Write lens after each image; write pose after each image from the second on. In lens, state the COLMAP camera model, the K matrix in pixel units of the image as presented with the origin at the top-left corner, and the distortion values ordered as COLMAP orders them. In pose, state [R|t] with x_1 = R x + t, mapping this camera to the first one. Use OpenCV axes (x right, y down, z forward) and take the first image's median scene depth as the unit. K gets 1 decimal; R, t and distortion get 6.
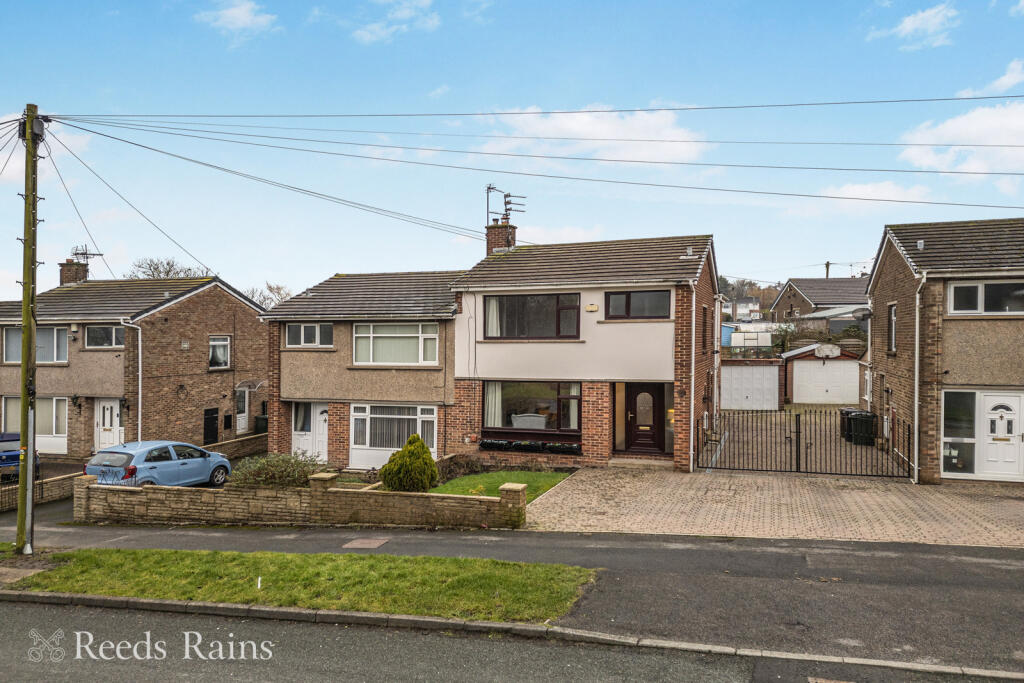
lens RADIAL K [[738.8, 0, 472.5], [0, 738.8, 393.7], [0, 0, 1]] dist [0.001141, -0.001441]
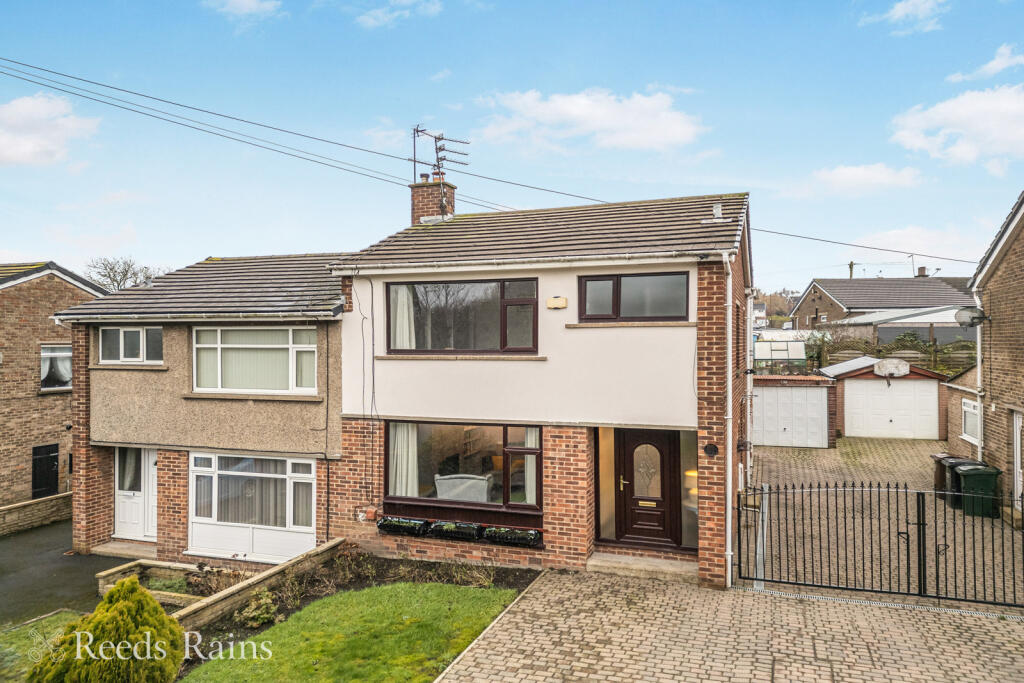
lens RADIAL K [[707.2, 0, 512.0], [0, 707.2, 341.5], [0, 0, 1]] dist [0.006108, -0.023929]
pose [[0.999252, 0.003433, 0.038528, 0.093848], [-0.000395, 0.996907, -0.078593, -0.036231], [-0.038678, 0.078519, 0.996162, 0.395135]]
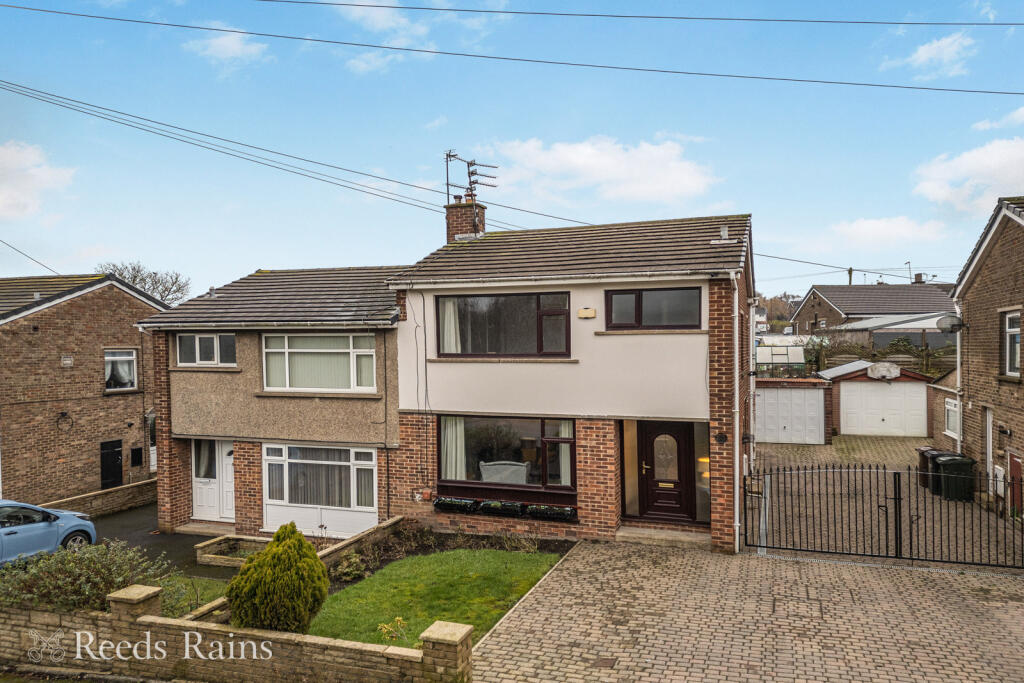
lens RADIAL K [[733.4, 0, 496.2], [0, 733.4, 339.3], [0, 0, 1]] dist [0.009237, -0.034808]
pose [[0.999540, 0.003391, 0.030123, 0.047858], [-0.000727, 0.996120, -0.088000, -0.027498], [-0.030305, 0.087937, 0.995665, 0.282605]]
